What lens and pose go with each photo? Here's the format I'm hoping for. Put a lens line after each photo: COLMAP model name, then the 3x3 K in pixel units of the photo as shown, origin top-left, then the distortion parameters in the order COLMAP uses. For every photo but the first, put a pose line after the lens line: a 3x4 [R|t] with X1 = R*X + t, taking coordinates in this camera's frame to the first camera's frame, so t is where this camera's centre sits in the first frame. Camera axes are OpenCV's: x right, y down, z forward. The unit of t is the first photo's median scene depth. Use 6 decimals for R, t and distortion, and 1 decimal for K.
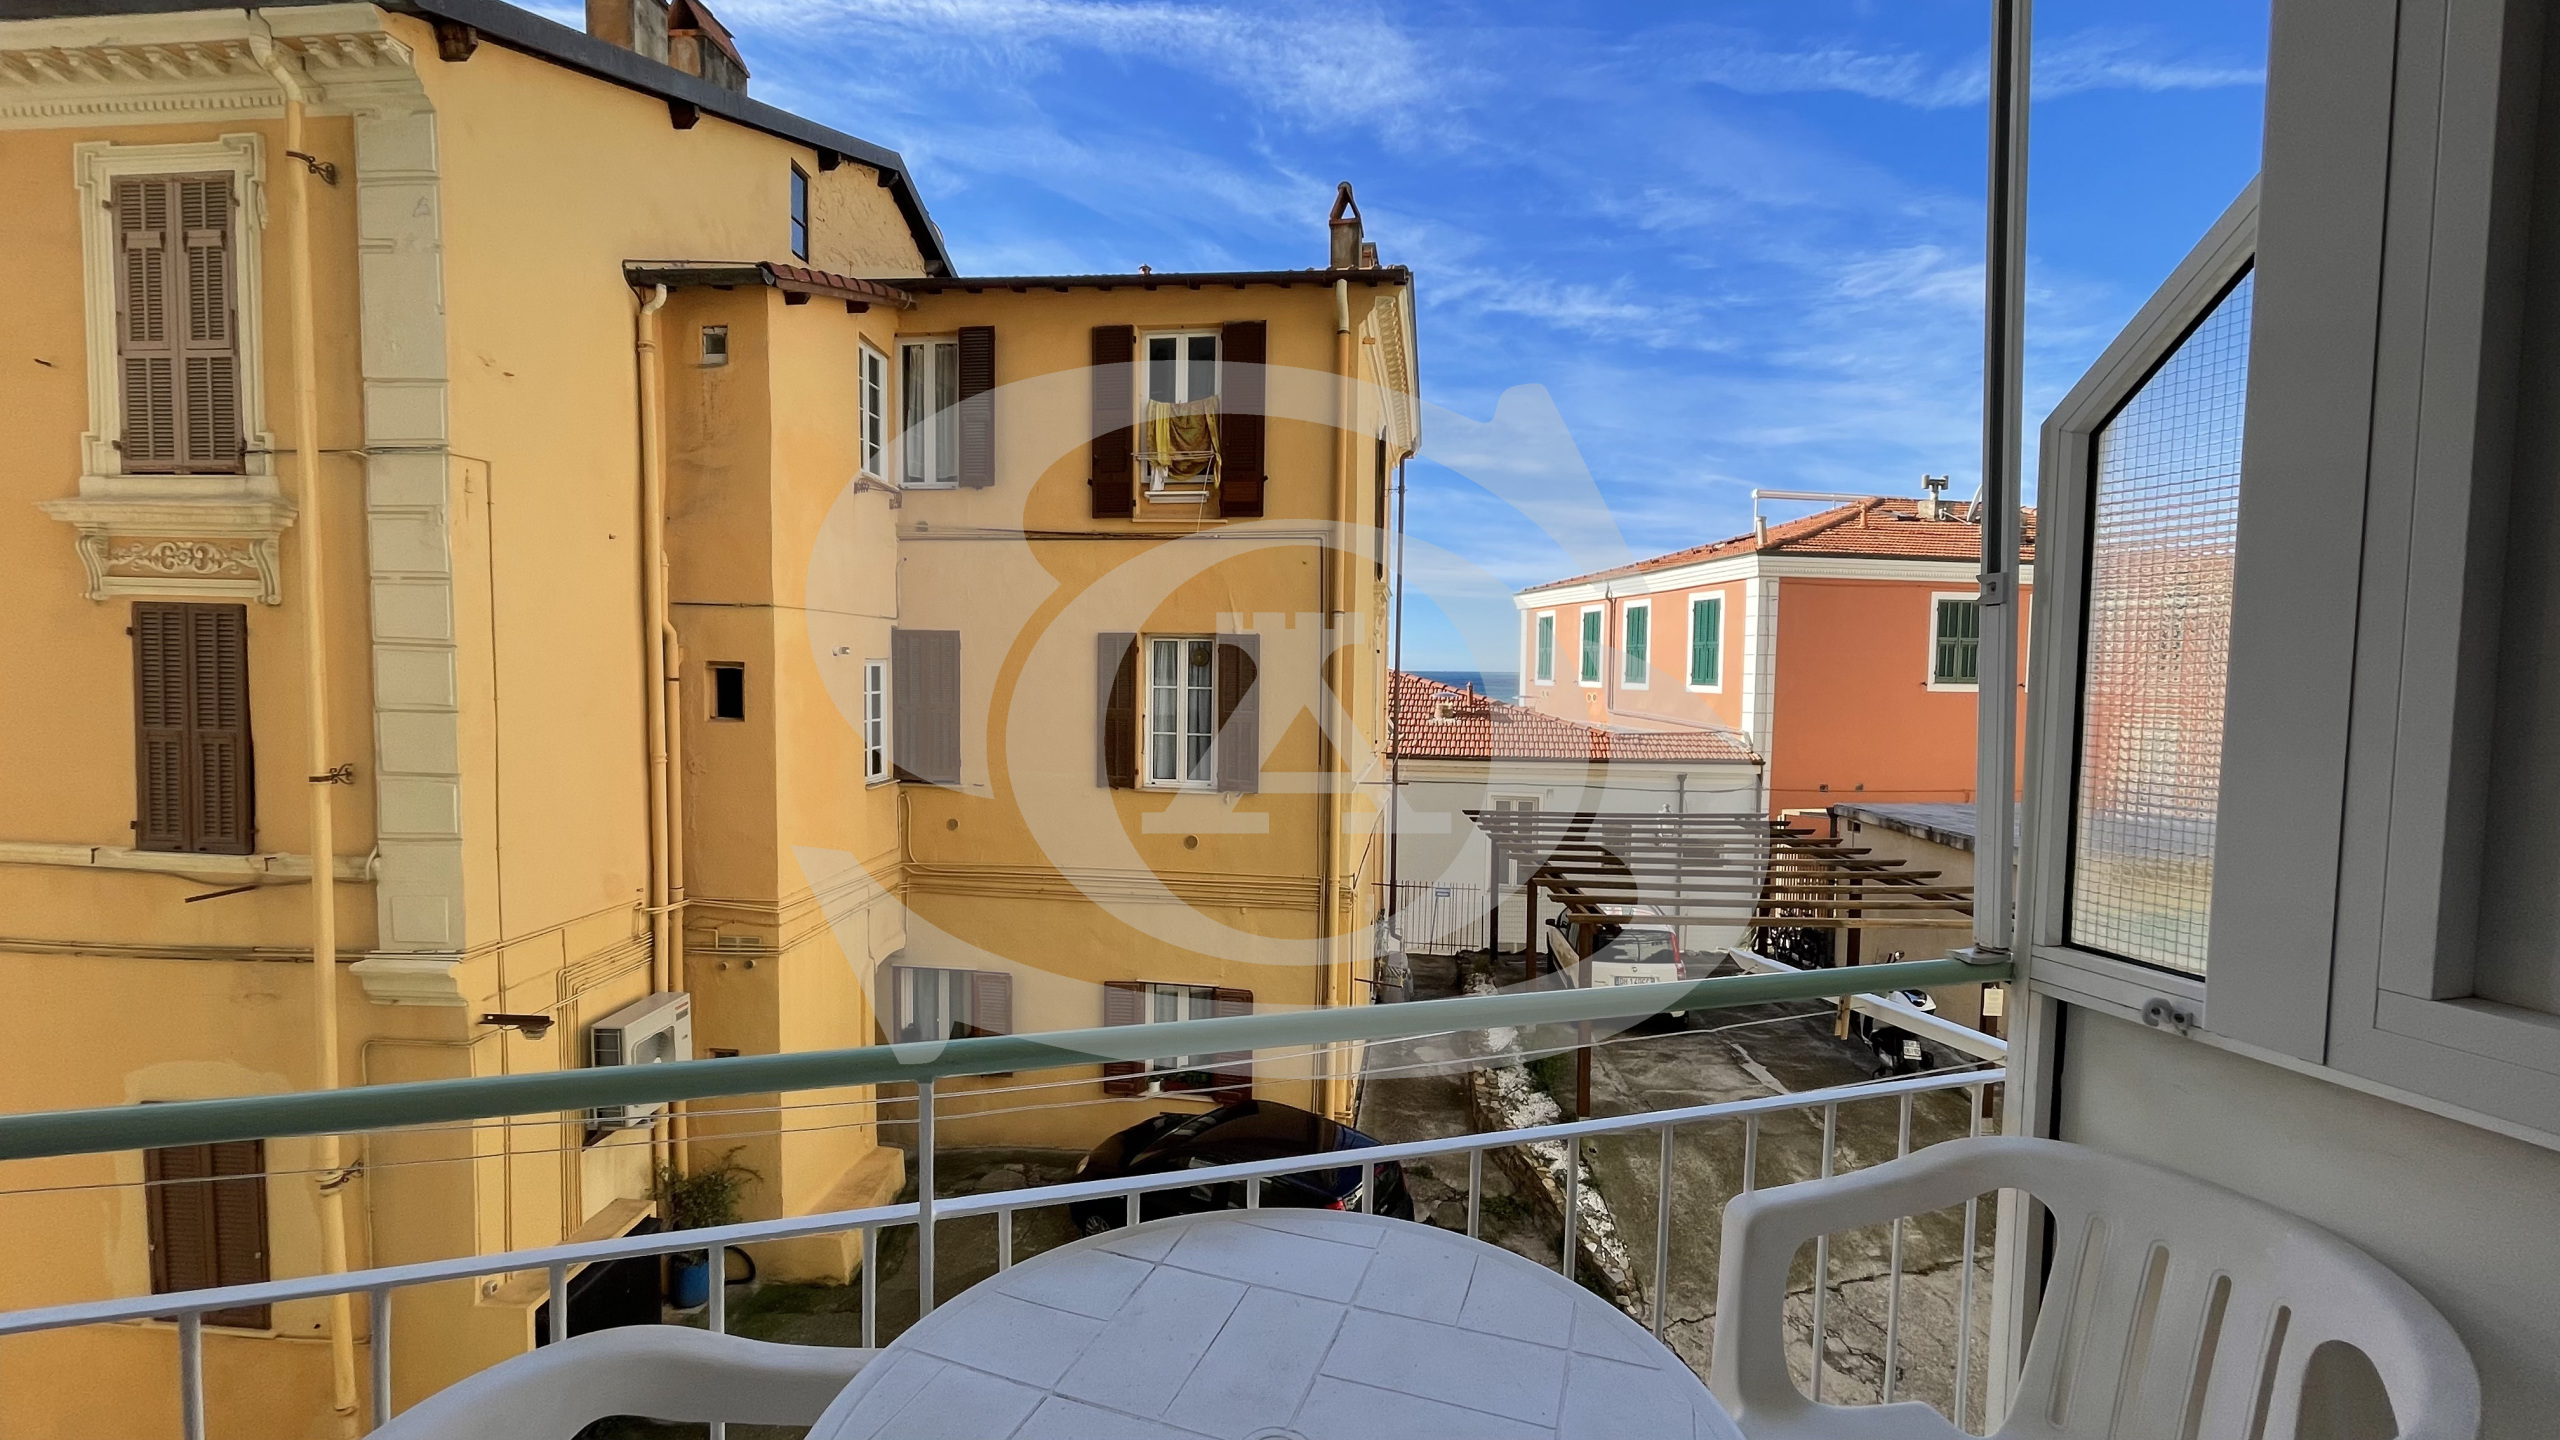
lens RADIAL K [[1028.5, 0, 1279.3], [0, 1028.5, 727.0], [0, 0, 1]] dist [-0.012653, 0.008124]
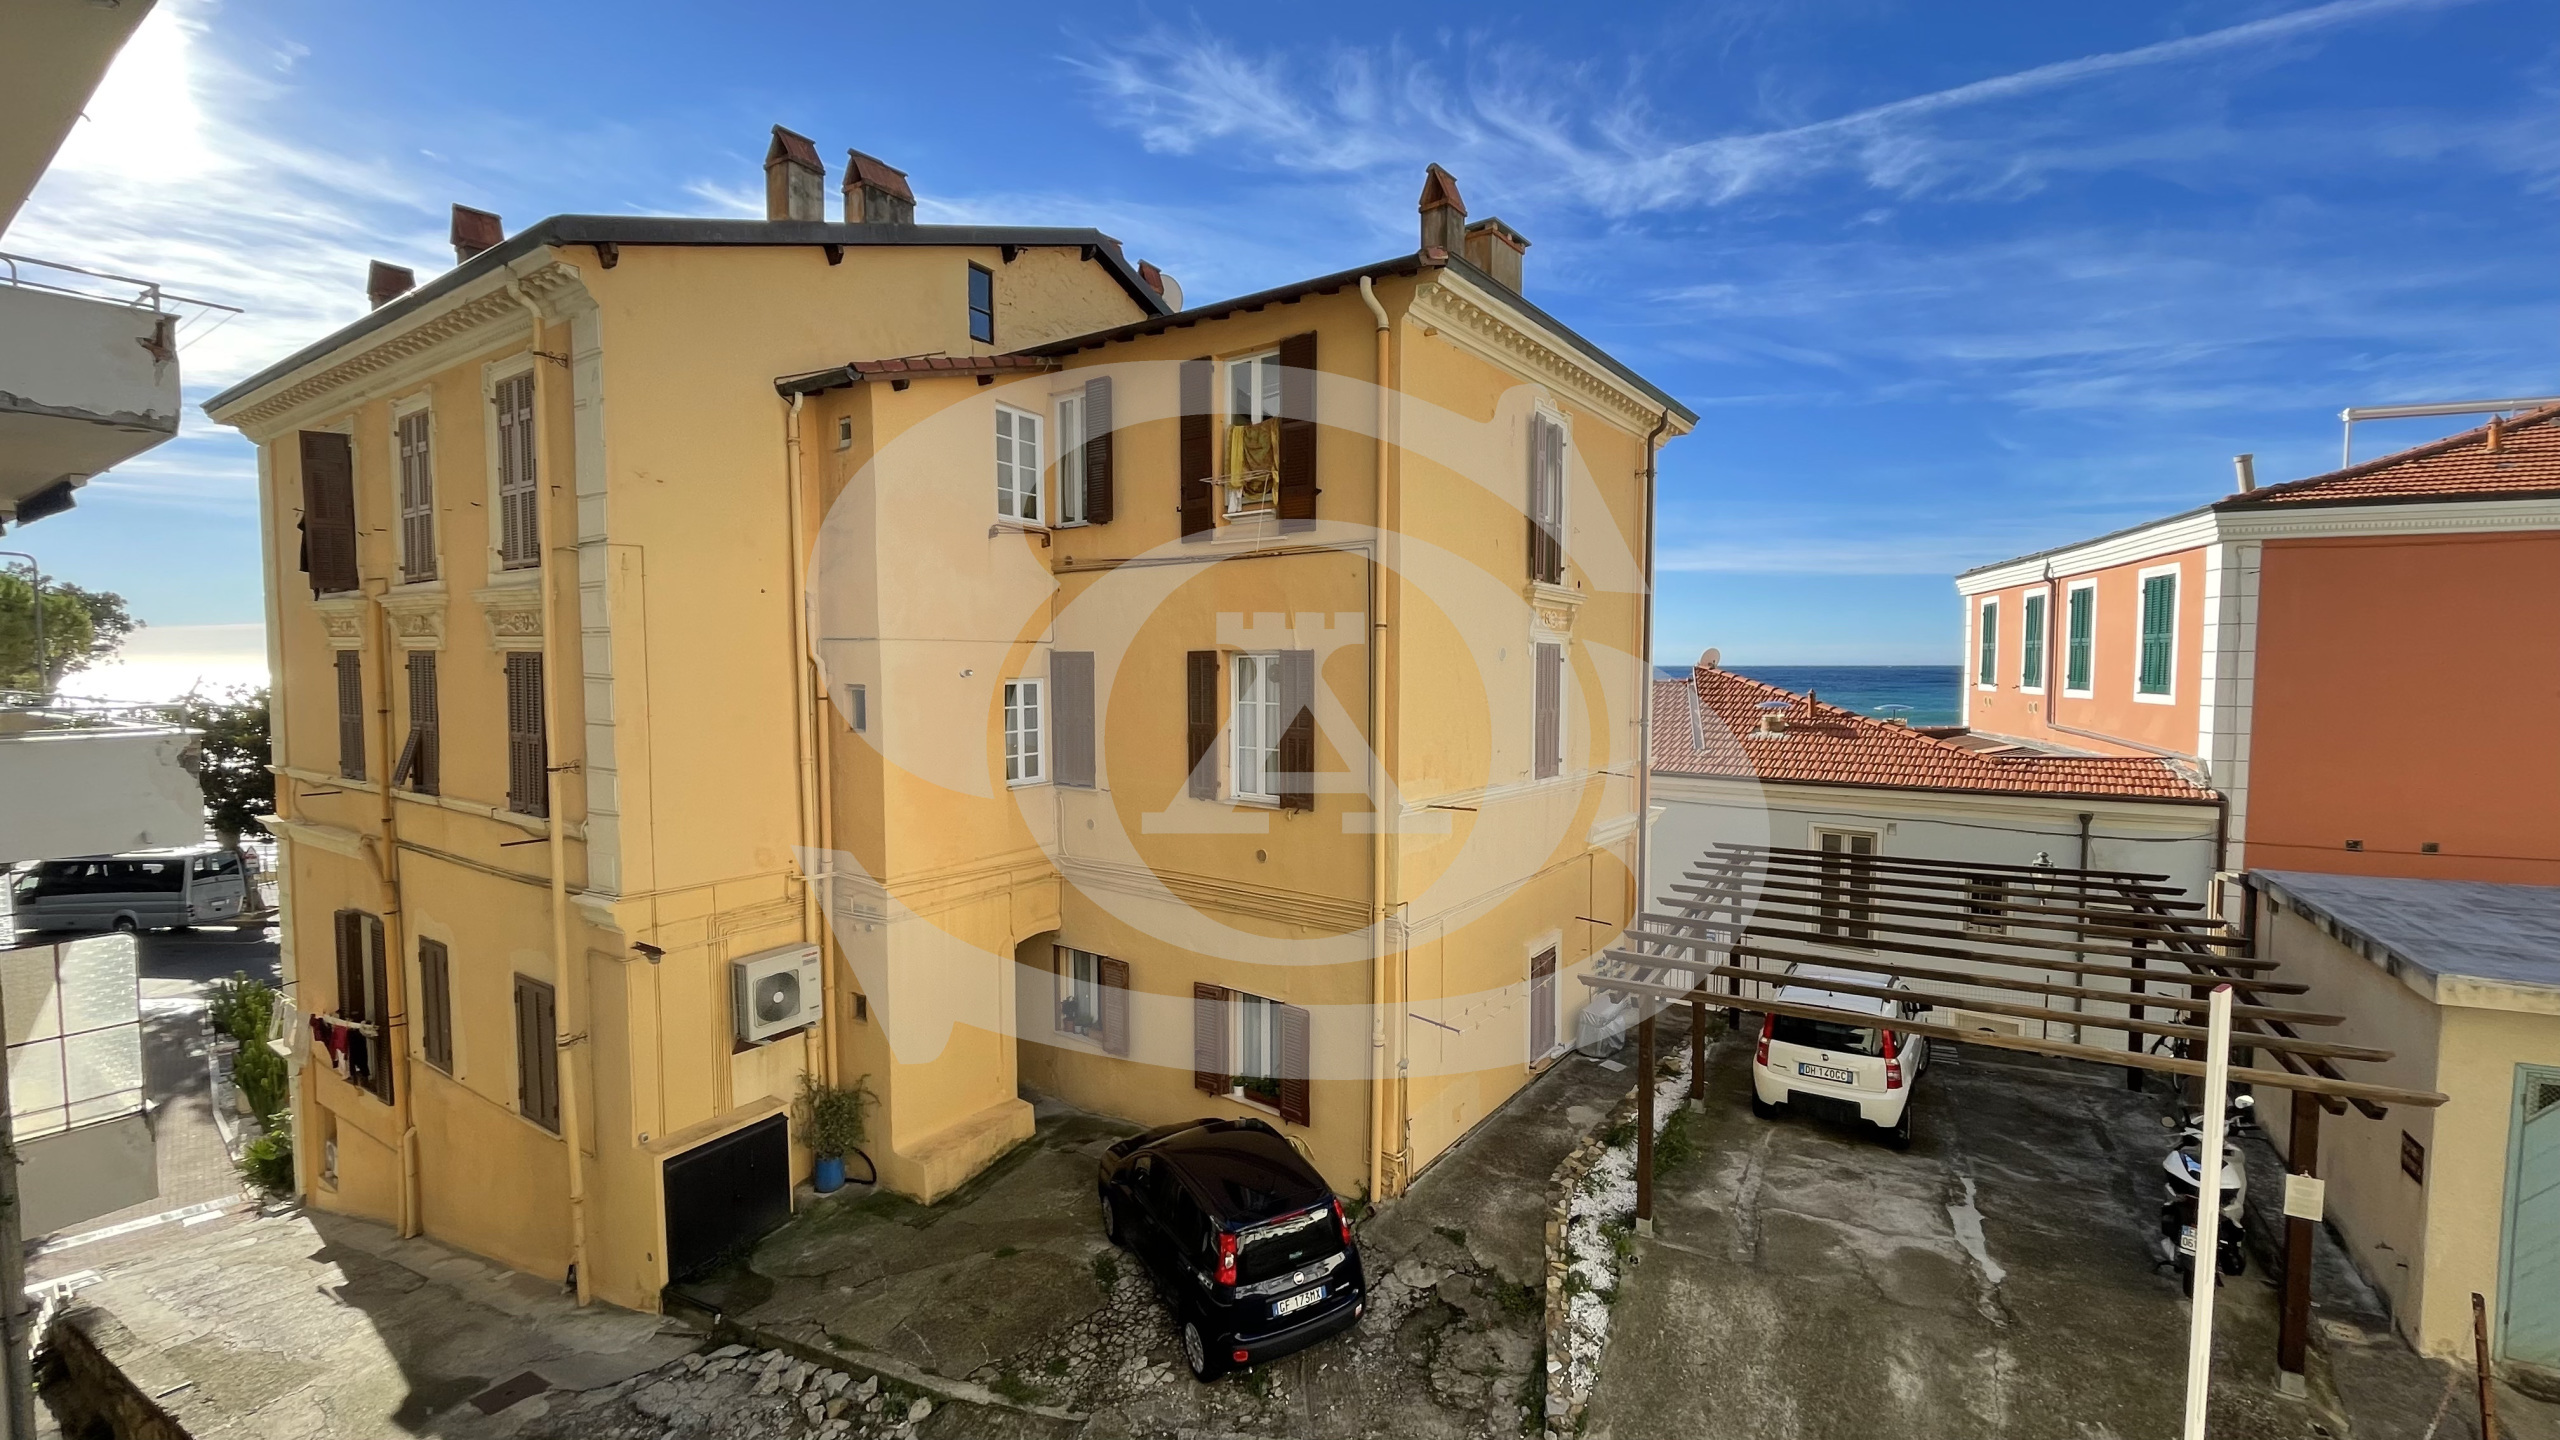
lens RADIAL K [[1031.5, 0, 1276.7], [0, 1031.5, 727.1], [0, 0, 1]] dist [-0.007132, 0.000127]
pose [[0.879329, 0.015108, -0.475975, 0.412564], [-0.015164, 0.999878, 0.003722, -0.019326], [0.475973, 0.003945, 0.879451, 0.113356]]
